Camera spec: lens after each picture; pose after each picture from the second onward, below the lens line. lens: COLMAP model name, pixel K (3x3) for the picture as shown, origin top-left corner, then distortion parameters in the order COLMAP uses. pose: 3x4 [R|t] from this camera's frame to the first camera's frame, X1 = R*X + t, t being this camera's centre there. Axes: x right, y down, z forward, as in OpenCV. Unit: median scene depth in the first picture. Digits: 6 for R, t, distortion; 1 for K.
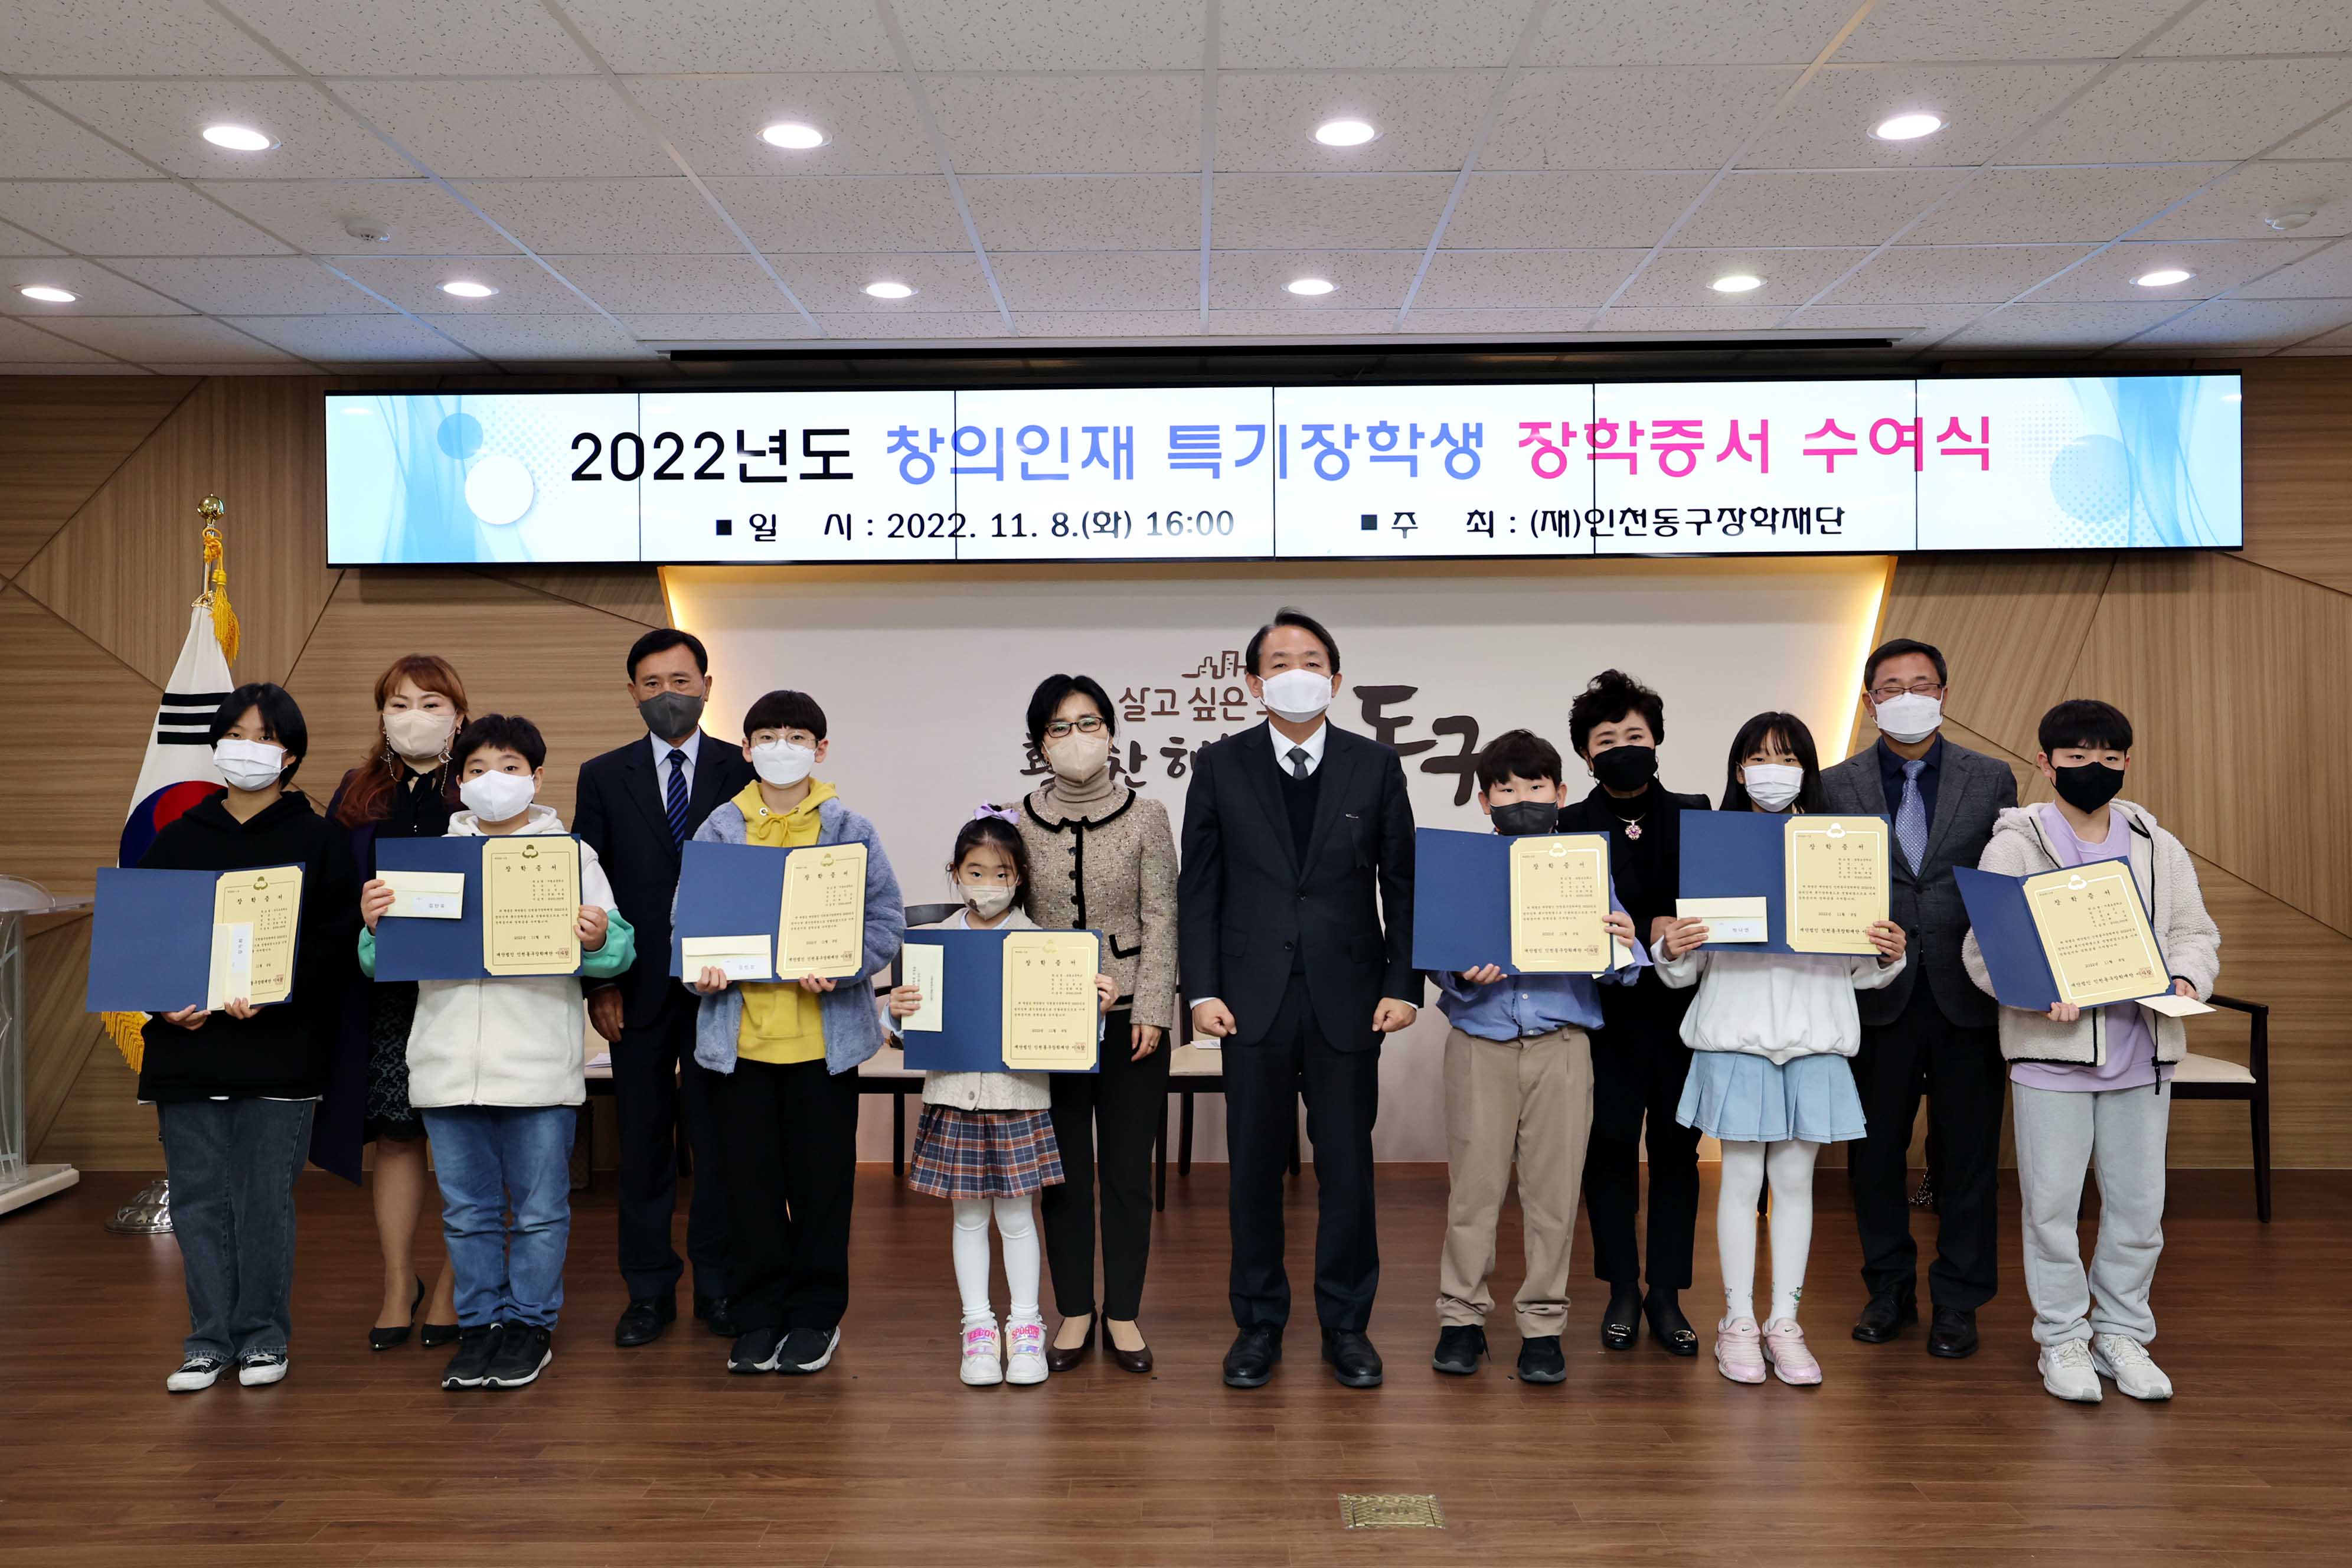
lens RADIAL K [[1771.3, 0, 1175.9], [0, 1771.3, 761.6], [0, 0, 1]] dist [-0.006526, 0.047080]
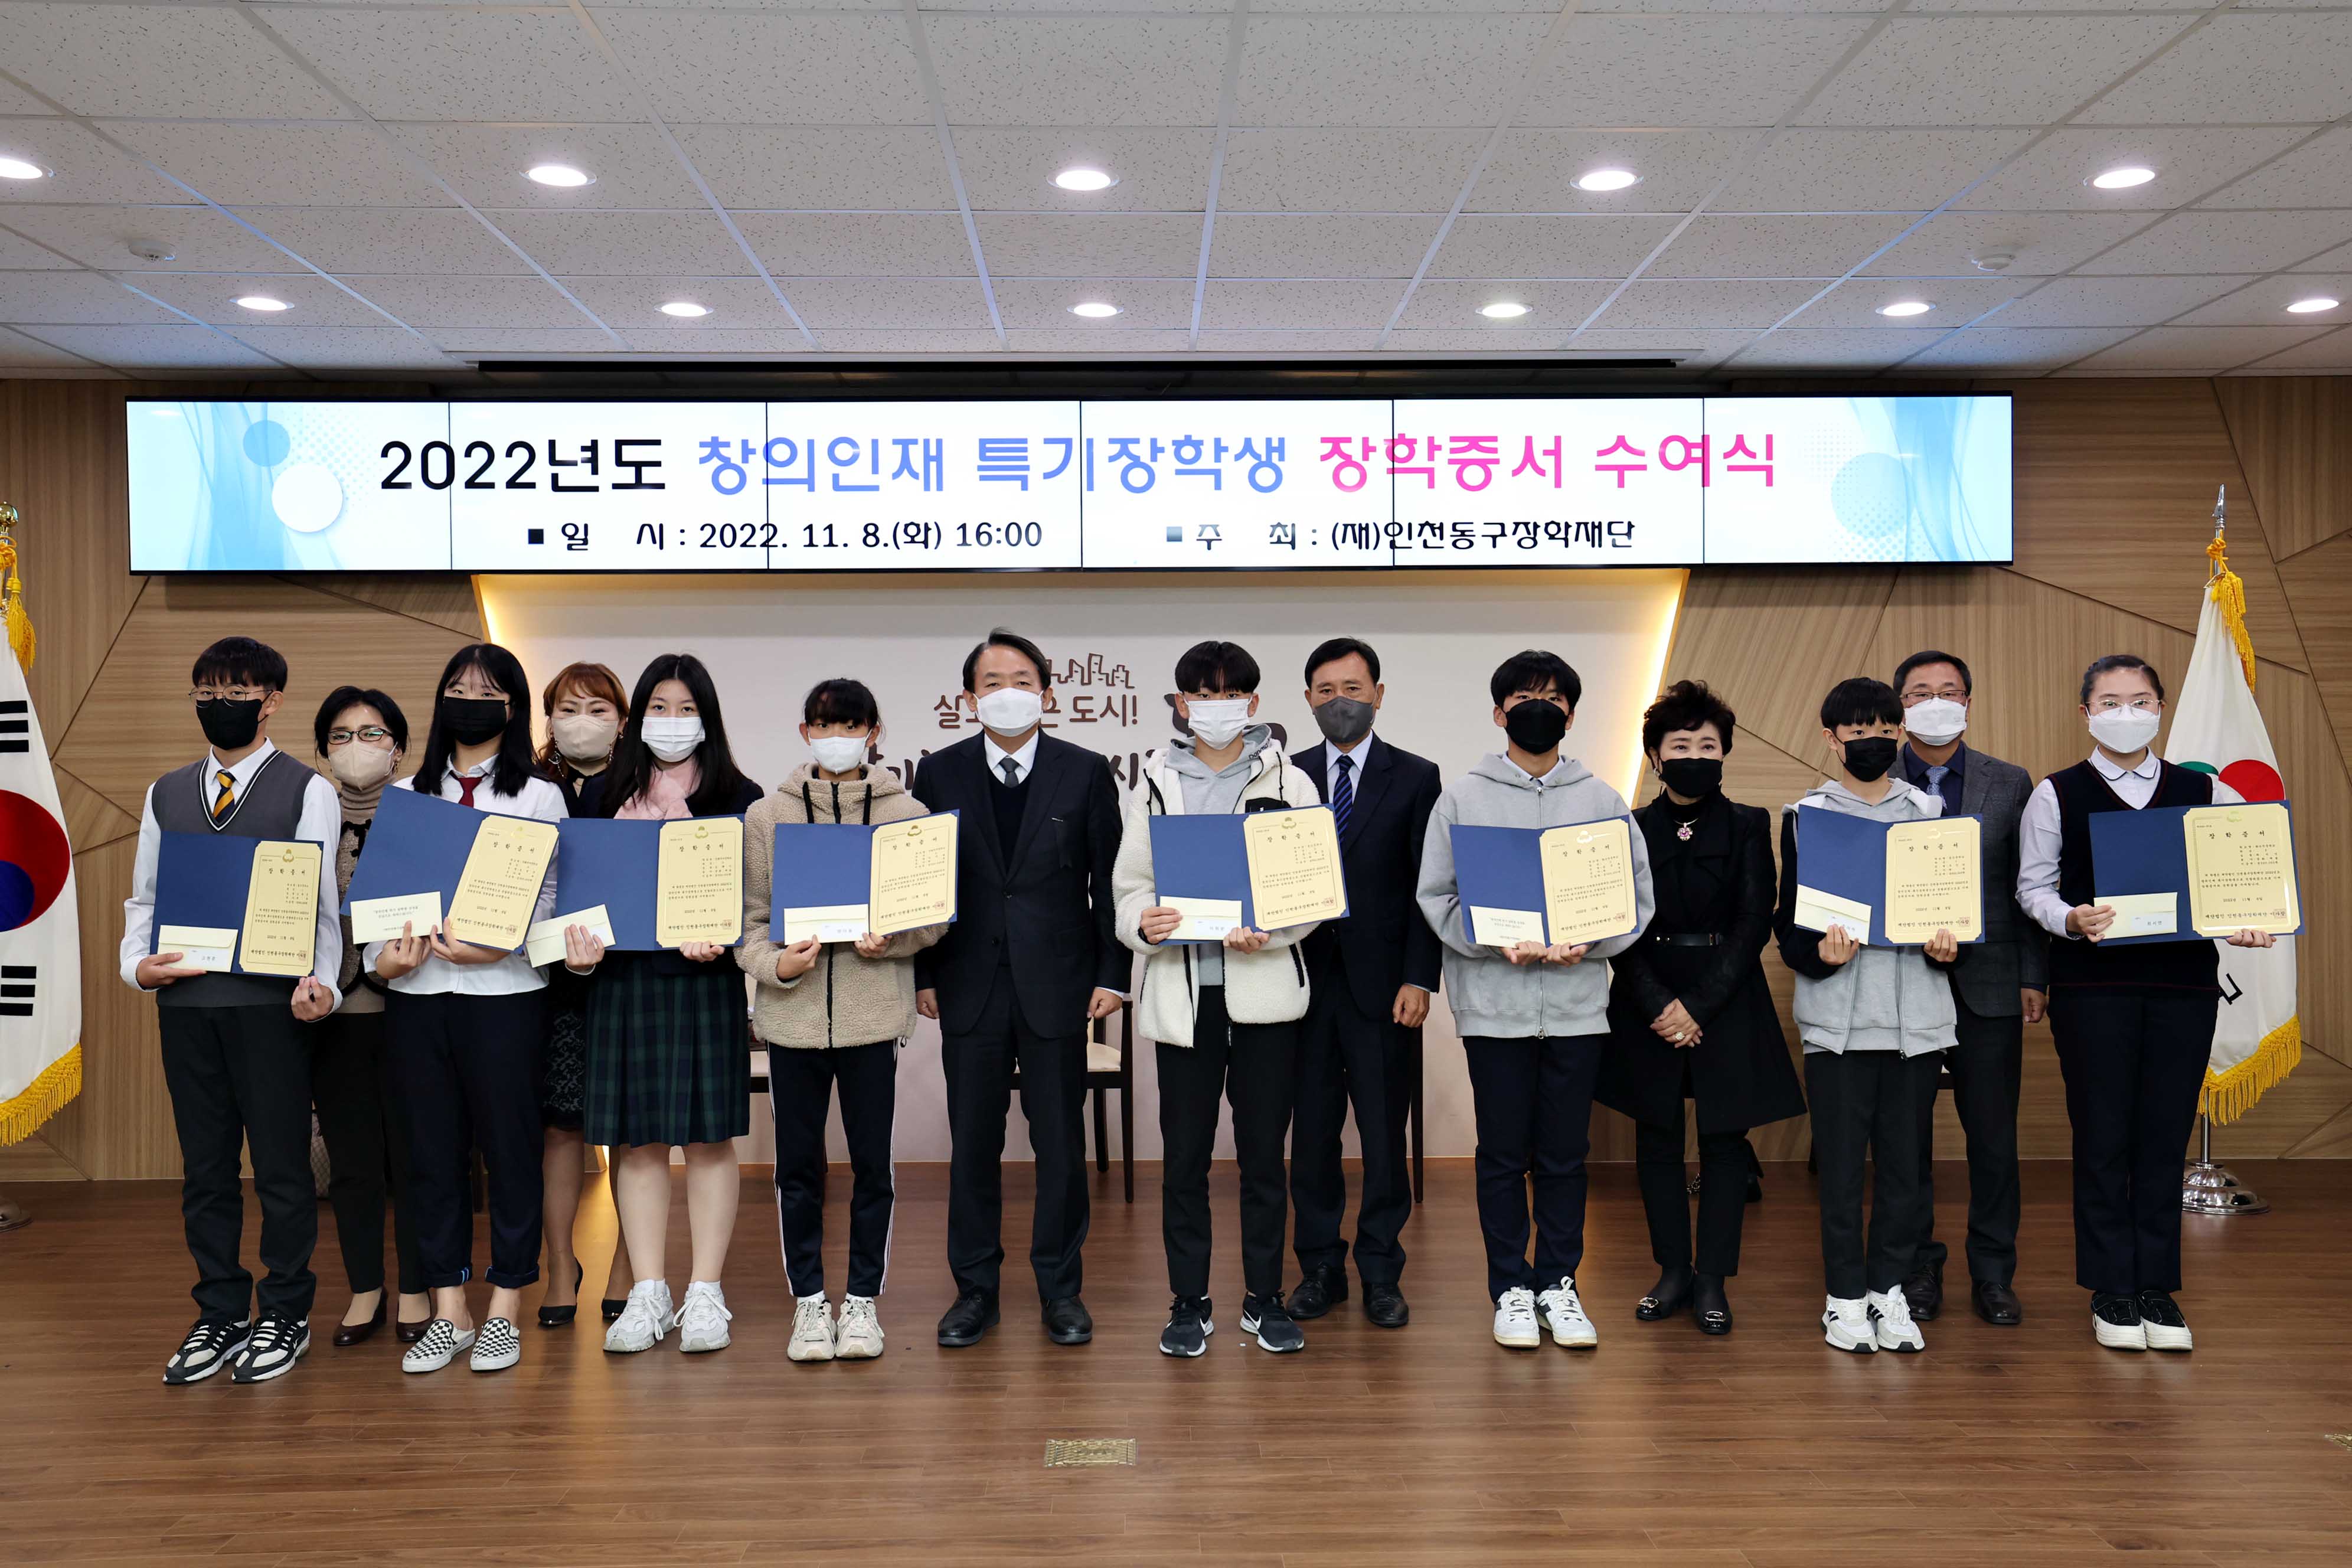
lens RADIAL K [[1894.2, 0, 1176.0], [0, 1894.2, 784.0], [0, 0, 1]] dist [0.004888, 0.066464]
pose [[0.999429, -0.000748, 0.033783, 0.073050], [0.000413, 0.999951, 0.009921, -0.001879], [-0.033788, -0.009901, 0.999380, -0.094300]]
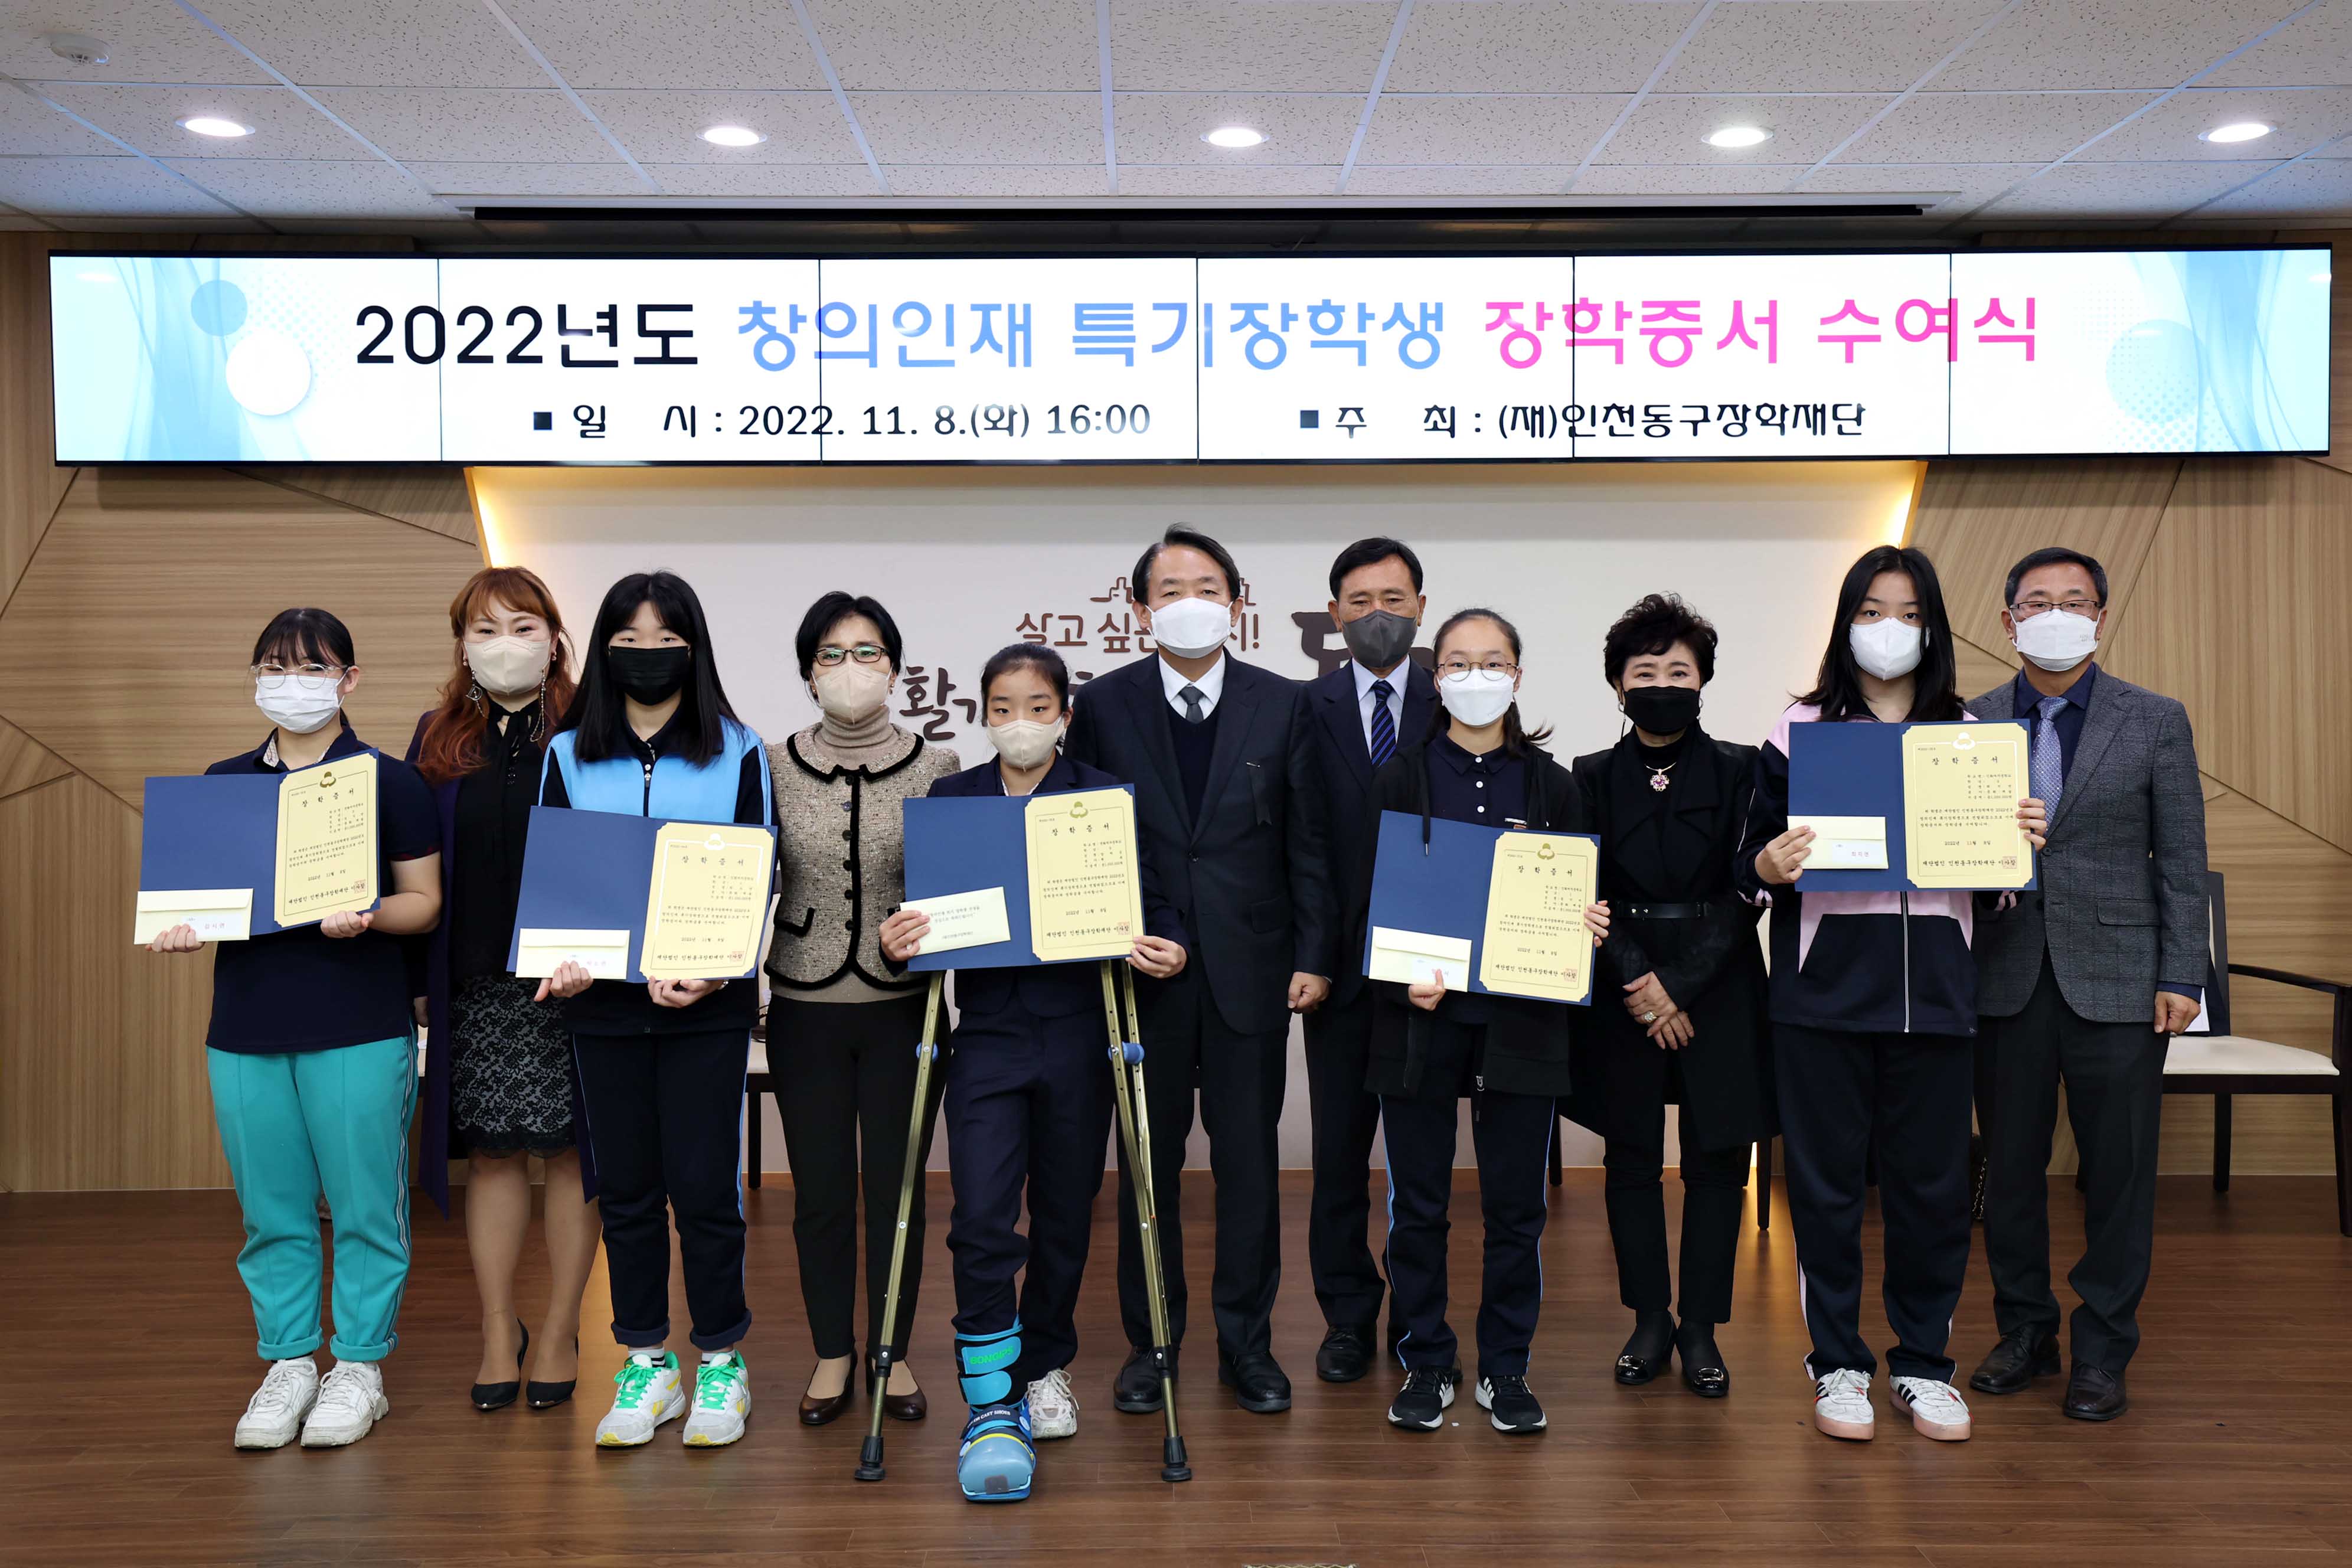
lens RADIAL K [[2055.3, 0, 1176.1], [0, 2055.3, 742.3], [0, 0, 1]] dist [0.013017, 0.069320]
pose [[0.999622, 0.000778, 0.027470, 0.018230], [-0.001302, 0.999818, 0.019047, 0.001022], [-0.027450, -0.019075, 0.999441, 0.013245]]
